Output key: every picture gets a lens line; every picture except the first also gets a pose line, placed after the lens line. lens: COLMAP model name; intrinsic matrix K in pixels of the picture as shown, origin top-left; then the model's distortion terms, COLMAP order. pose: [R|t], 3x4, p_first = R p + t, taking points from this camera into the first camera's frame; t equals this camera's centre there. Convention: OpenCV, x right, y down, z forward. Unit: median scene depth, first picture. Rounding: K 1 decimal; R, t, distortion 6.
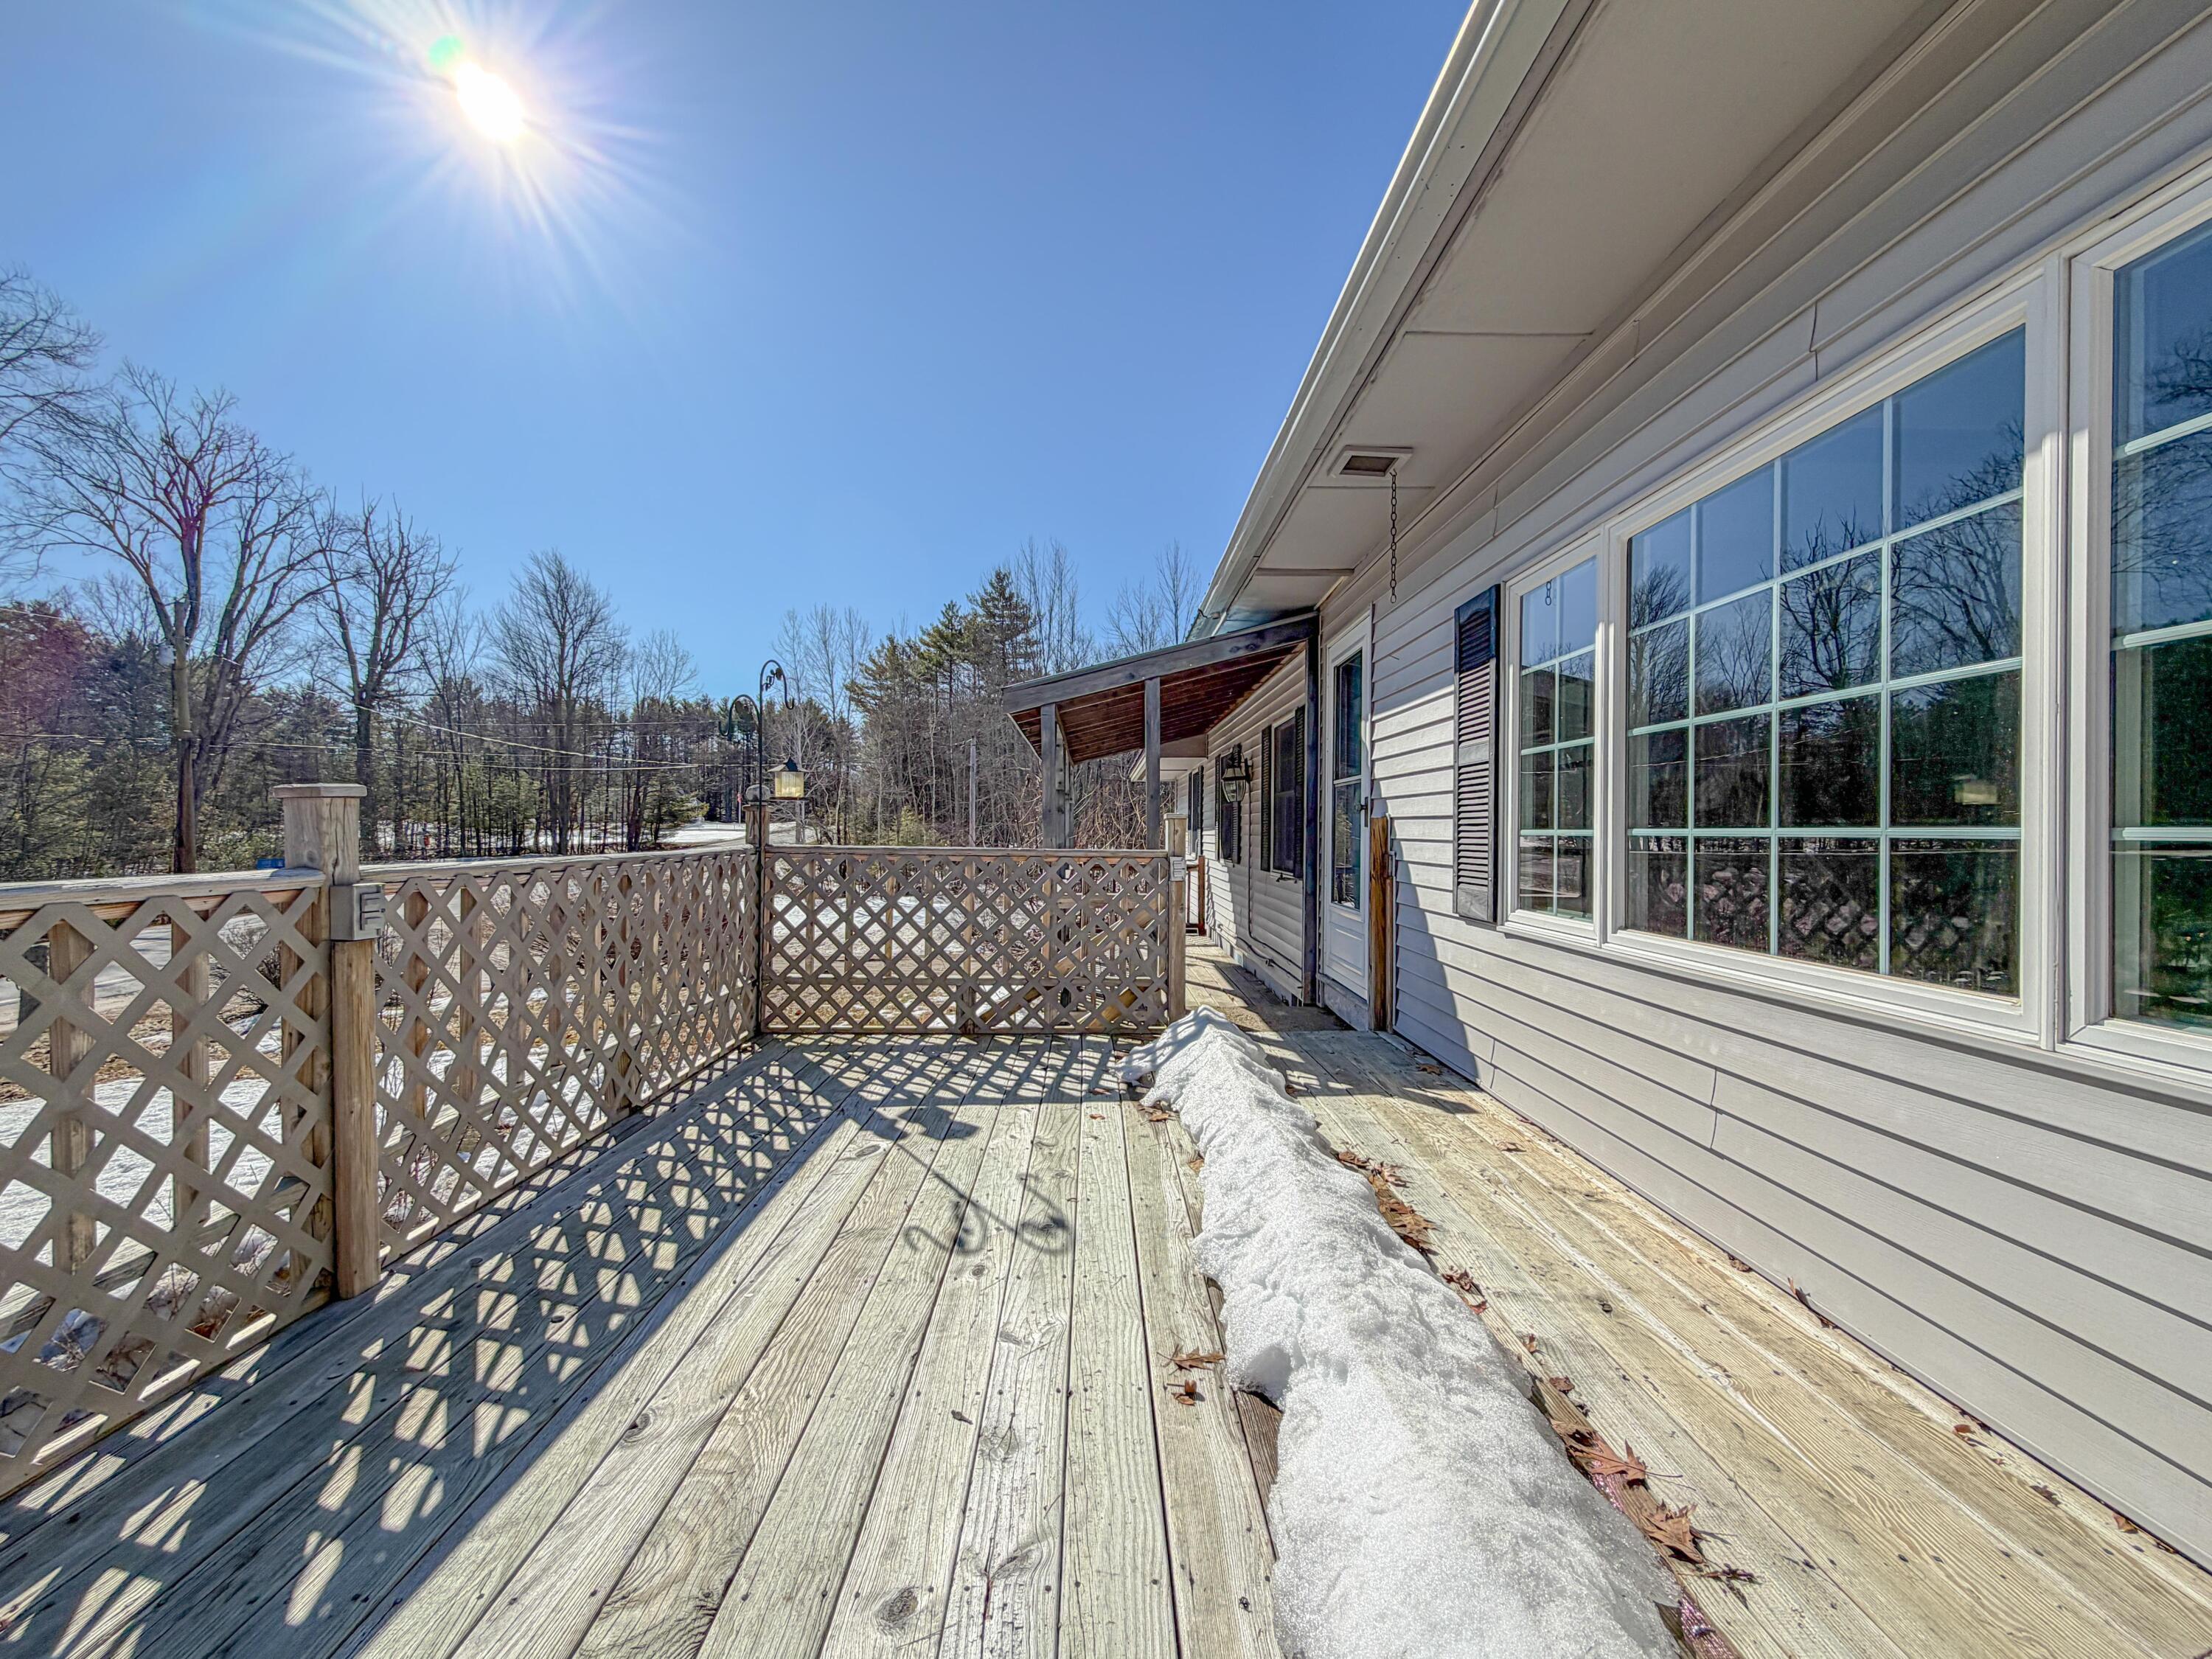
lens RADIAL K [[897.8, 0, 1104.8], [0, 897.8, 826.3], [0, 0, 1]] dist [-0.007597, 0.000166]
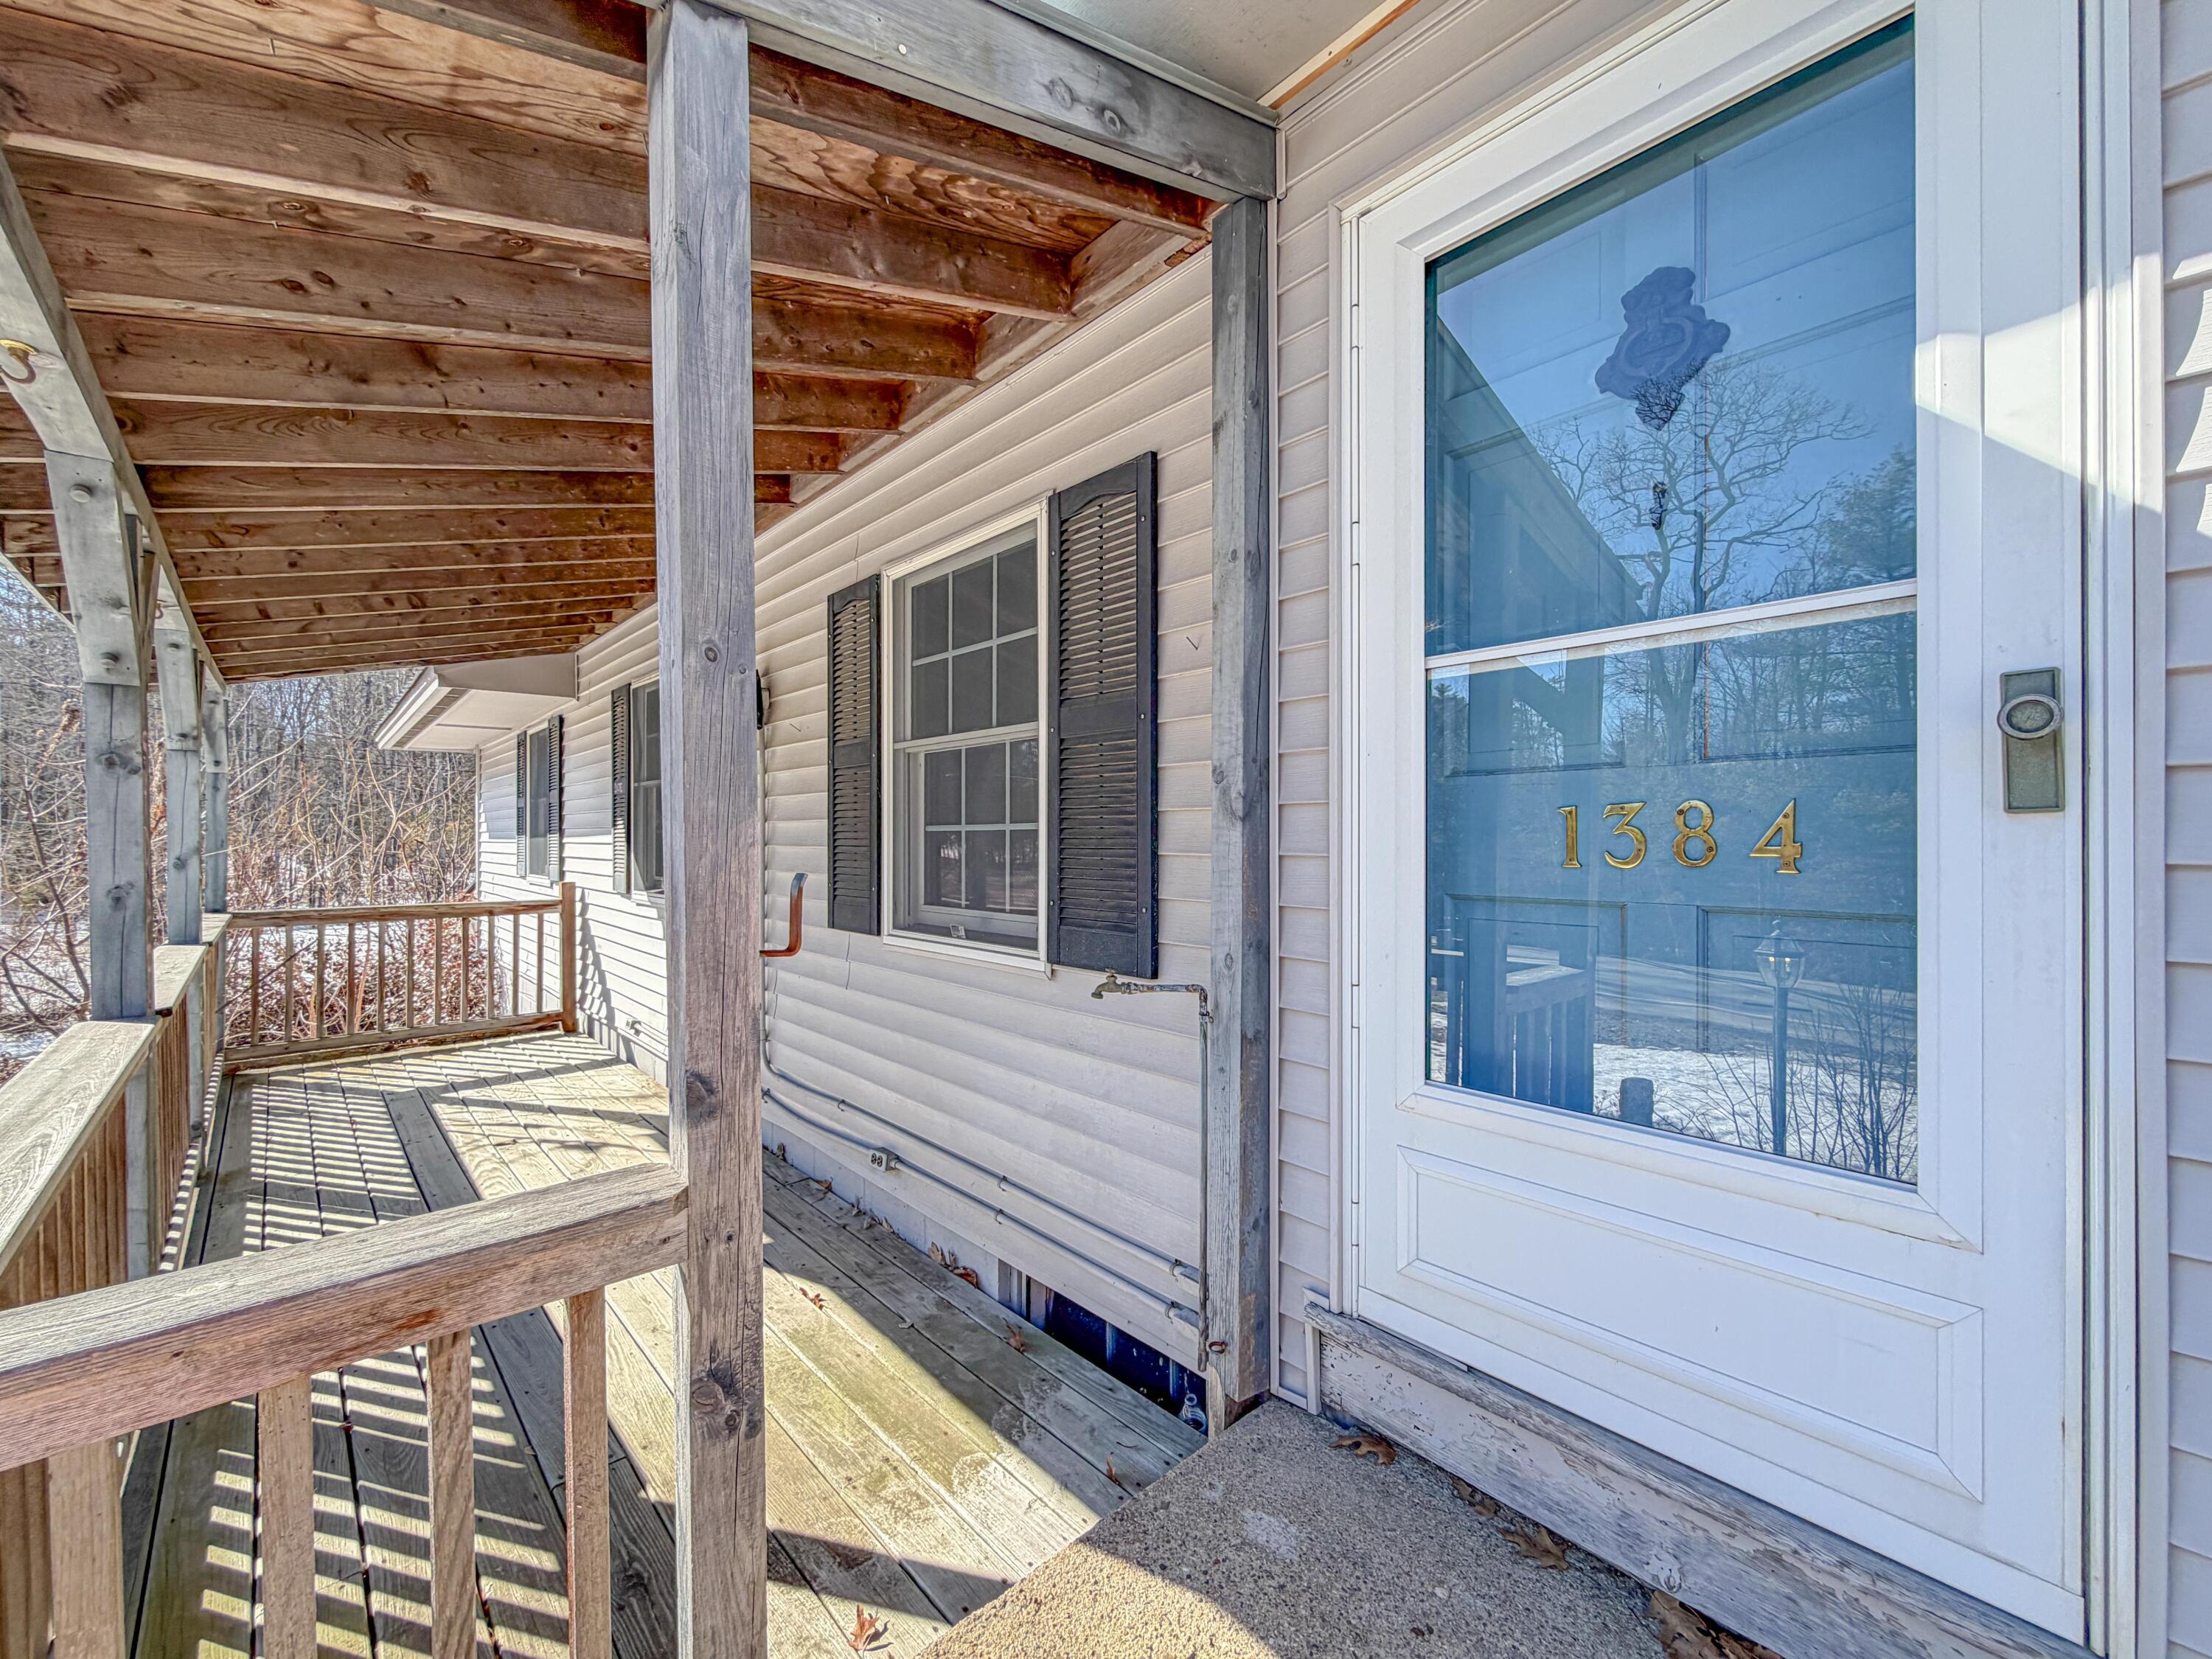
lens RADIAL K [[897.8, 0, 1107.4], [0, 897.8, 837.8], [0, 0, 1]] dist [-0.007597, 0.000166]
pose [[0.745032, -0.003673, 0.667019, -0.006593], [-0.000903, 0.999978, 0.006515, 0.002559], [-0.667029, -0.005456, 0.745012, 0.397586]]
